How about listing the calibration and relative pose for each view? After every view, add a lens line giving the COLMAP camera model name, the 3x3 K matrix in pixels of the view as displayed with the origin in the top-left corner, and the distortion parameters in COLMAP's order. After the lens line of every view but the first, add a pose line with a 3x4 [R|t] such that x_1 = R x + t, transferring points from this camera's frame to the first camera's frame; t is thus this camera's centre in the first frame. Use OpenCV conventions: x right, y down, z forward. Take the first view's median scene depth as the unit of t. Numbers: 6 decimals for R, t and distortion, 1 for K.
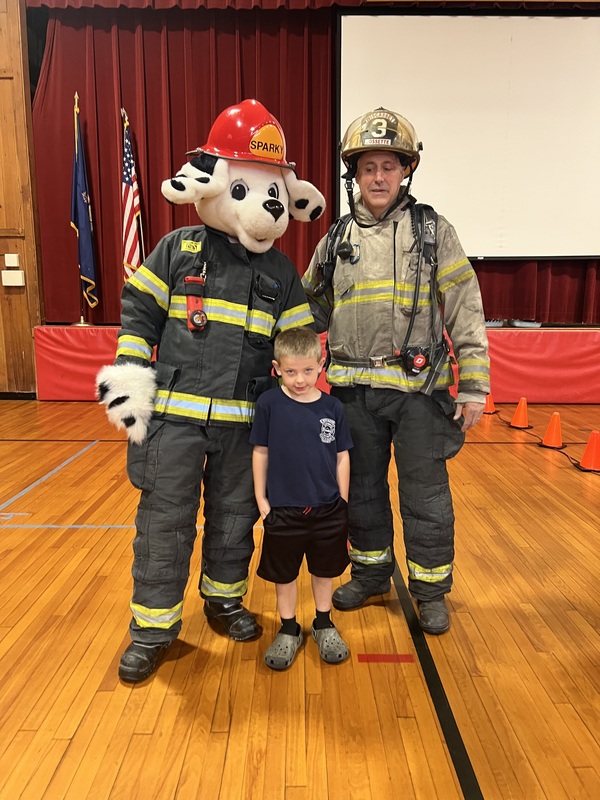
lens RADIAL K [[605.3, 0, 303.2], [0, 605.3, 401.3], [0, 0, 1]] dist [0.021164, -0.026396]
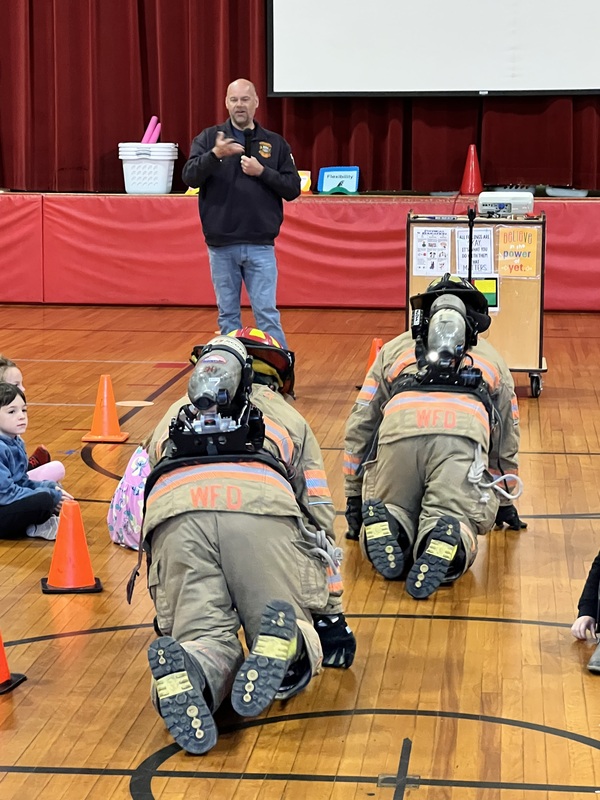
lens RADIAL K [[2255.5, 0, 300.2], [0, 2255.5, 400.2], [0, 0, 1]] dist [0.192391, 0.000000]
pose [[0.998829, 0.007057, -0.047872, 0.211458], [-0.008936, 0.999194, -0.039140, 0.200826], [0.047557, 0.039522, 0.998086, -1.480806]]
